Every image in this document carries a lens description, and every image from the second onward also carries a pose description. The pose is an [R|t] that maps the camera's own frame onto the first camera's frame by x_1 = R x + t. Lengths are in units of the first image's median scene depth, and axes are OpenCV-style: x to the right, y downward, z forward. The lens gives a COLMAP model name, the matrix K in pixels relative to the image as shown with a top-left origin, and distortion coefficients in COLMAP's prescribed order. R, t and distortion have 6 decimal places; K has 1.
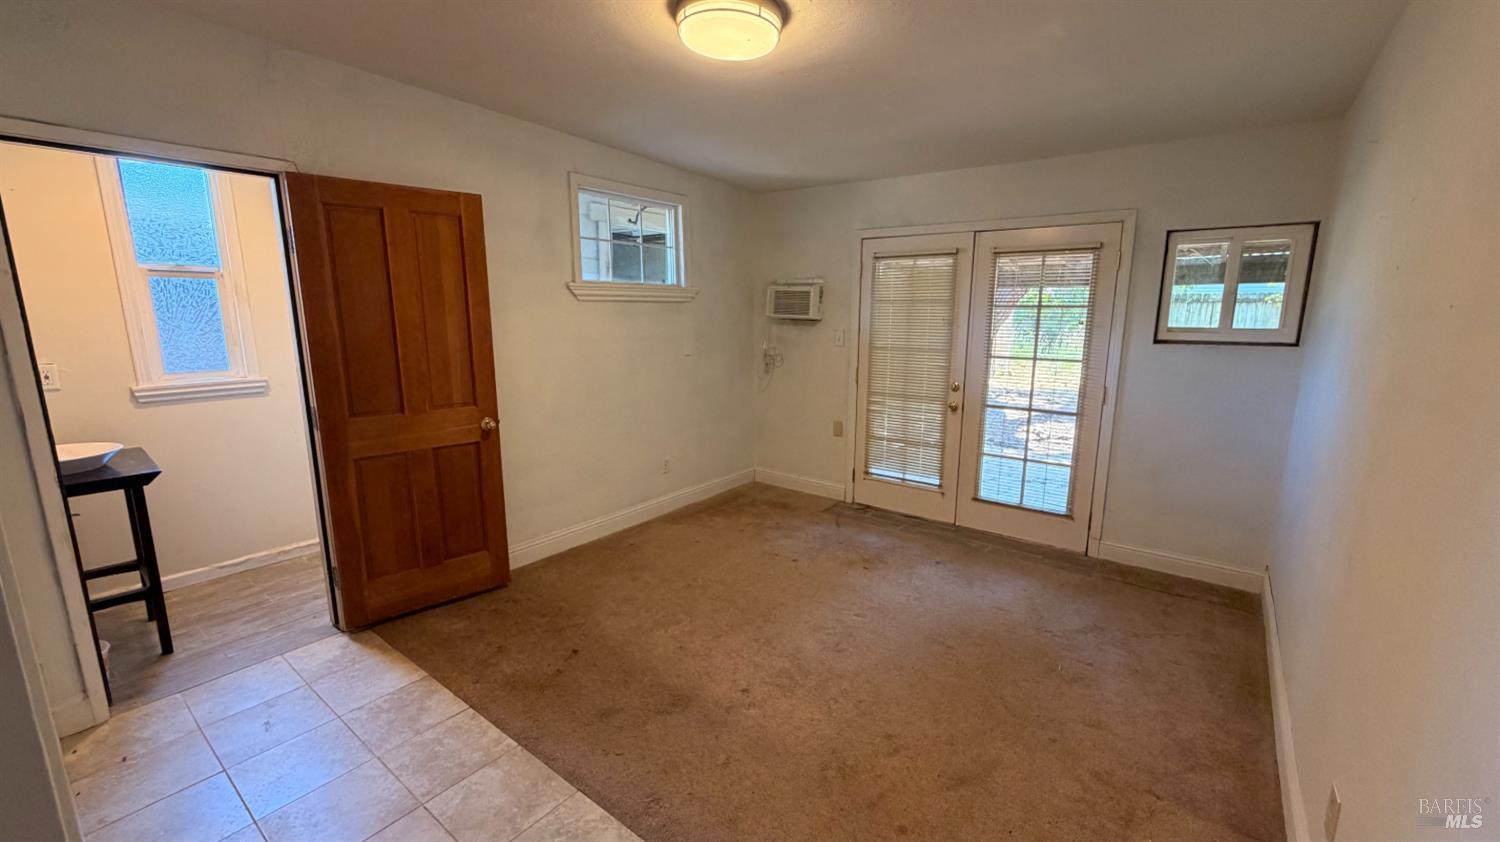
lens RADIAL K [[599.8, 0, 746.2], [0, 599.8, 421.0], [0, 0, 1]] dist [0.001793, 0.000218]
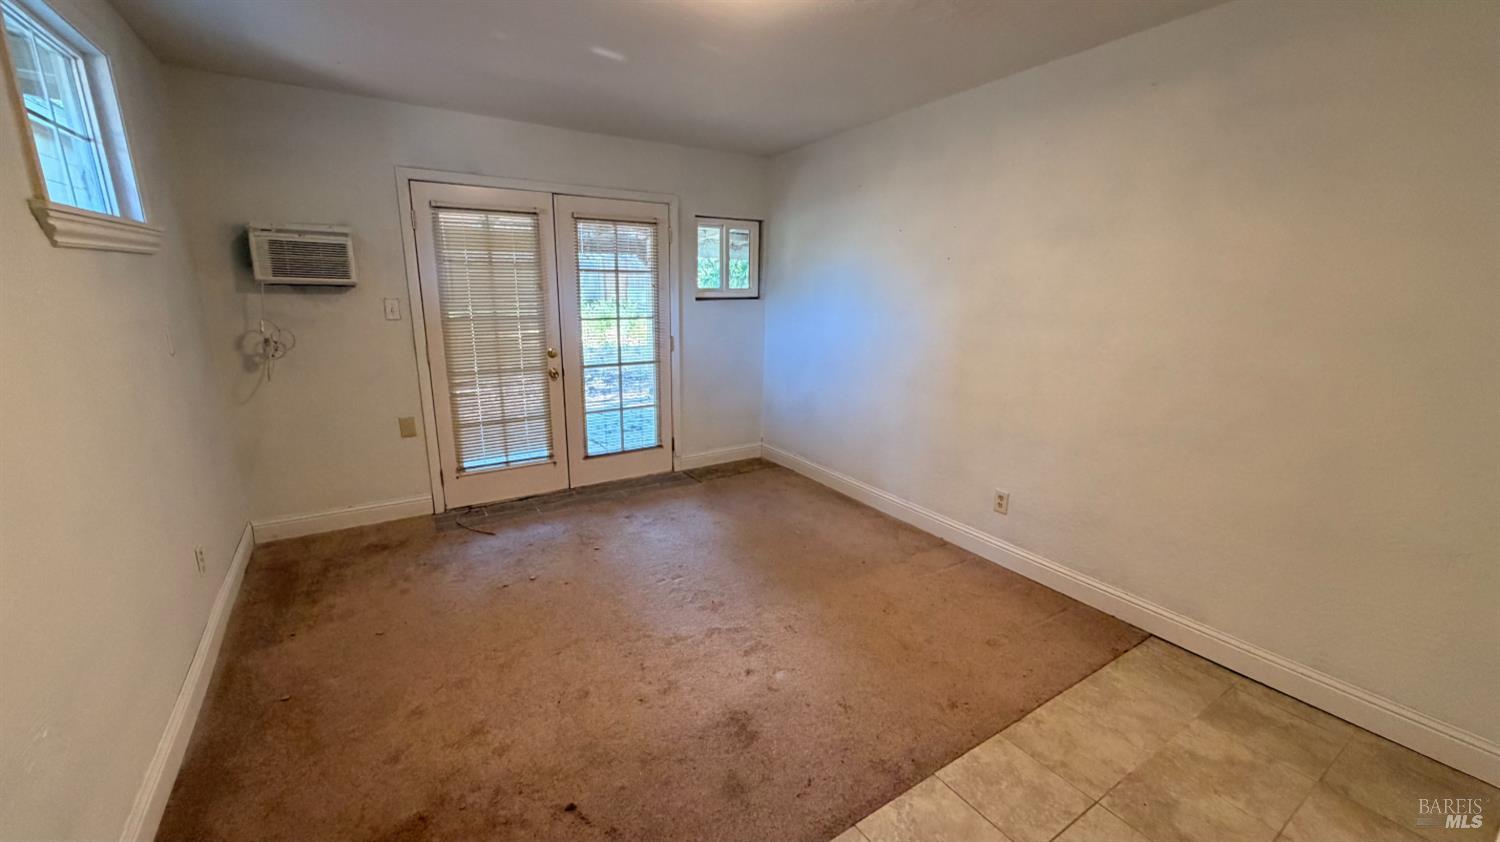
lens RADIAL K [[599.8, 0, 744.4], [0, 599.8, 425.7], [0, 0, 1]] dist [0.001793, 0.000218]
pose [[0.334950, -0.224224, 0.915168, -0.469262], [0.160760, 0.970631, 0.178975, -0.066297], [-0.928420, 0.087175, 0.361159, 0.360173]]
